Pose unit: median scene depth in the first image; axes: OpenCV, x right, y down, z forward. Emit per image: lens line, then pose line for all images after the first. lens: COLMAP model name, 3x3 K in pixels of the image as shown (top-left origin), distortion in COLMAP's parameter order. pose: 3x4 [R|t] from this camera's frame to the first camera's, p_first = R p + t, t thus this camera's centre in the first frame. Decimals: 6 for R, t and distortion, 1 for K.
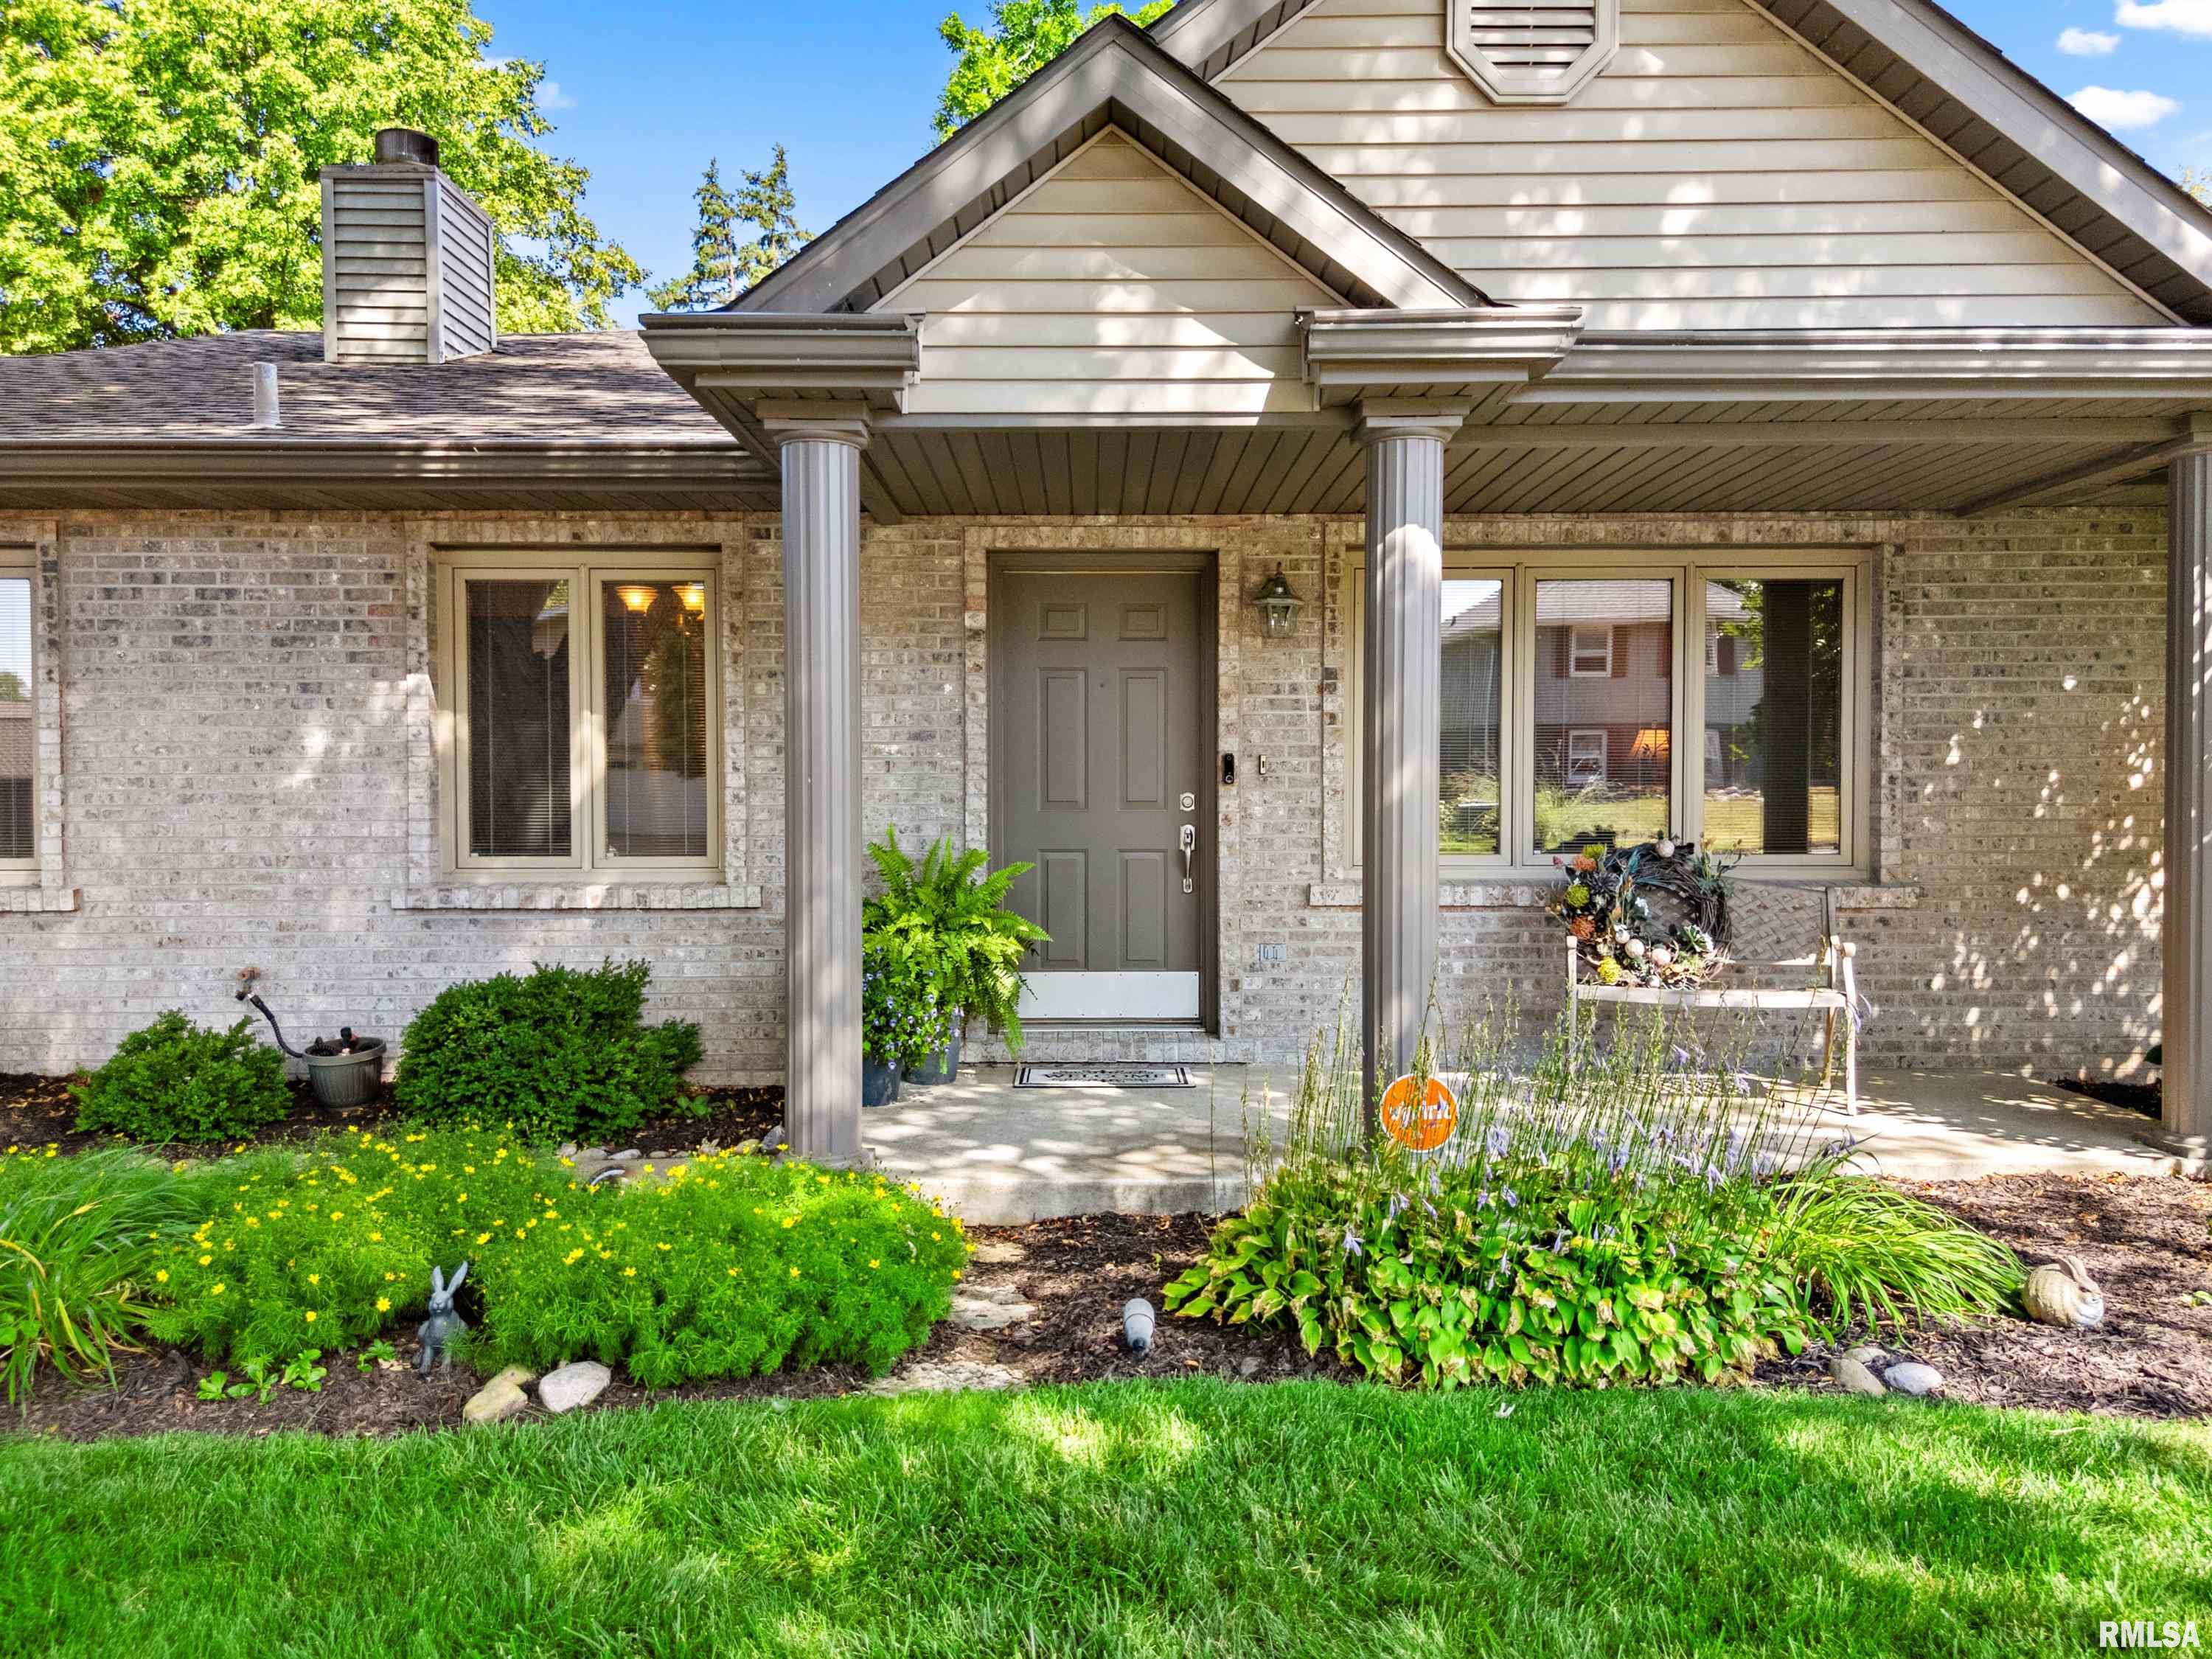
lens RADIAL K [[1734.5, 0, 1106.0], [0, 1734.5, 829.5], [0, 0, 1]] dist [0.049282, -0.005296]
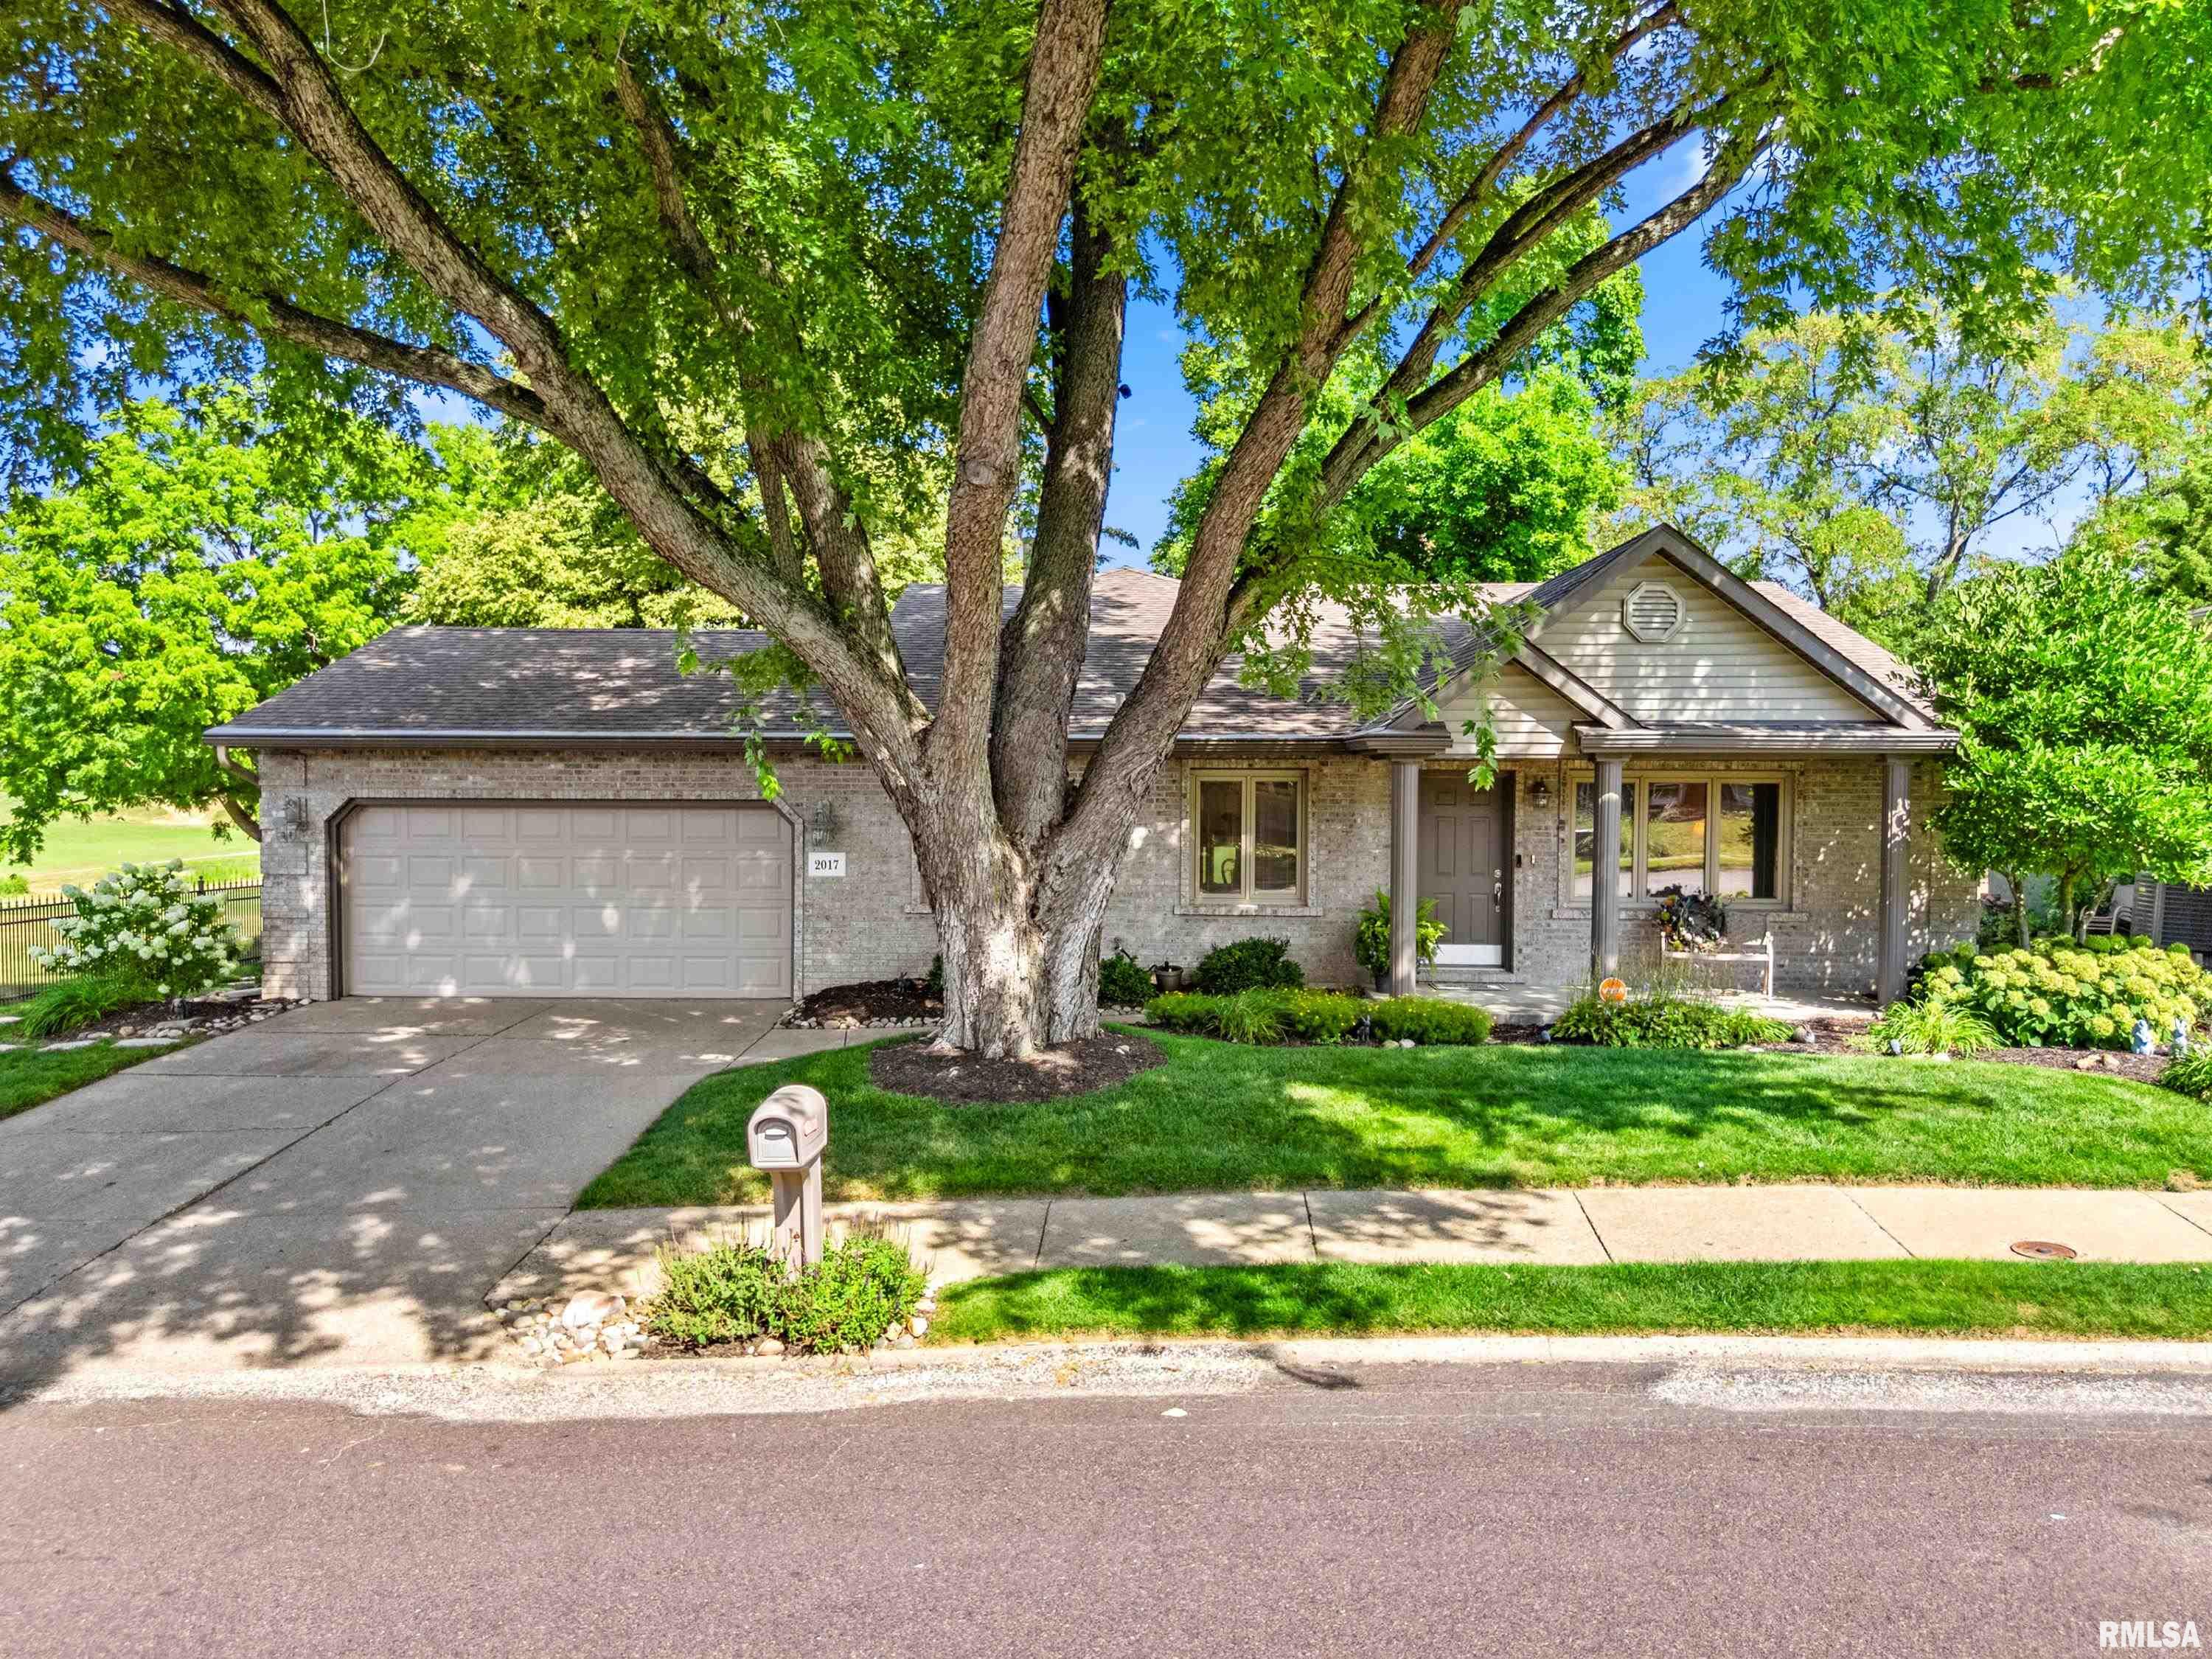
lens RADIAL K [[1746.5, 0, 1058.3], [0, 1746.5, 835.2], [0, 0, 1]] dist [0.027419, -0.000236]
pose [[0.998105, 0.007934, -0.061023, -0.445099], [-0.007087, 0.999876, 0.014086, -0.106608], [0.061127, -0.013627, 0.998037, -1.557907]]
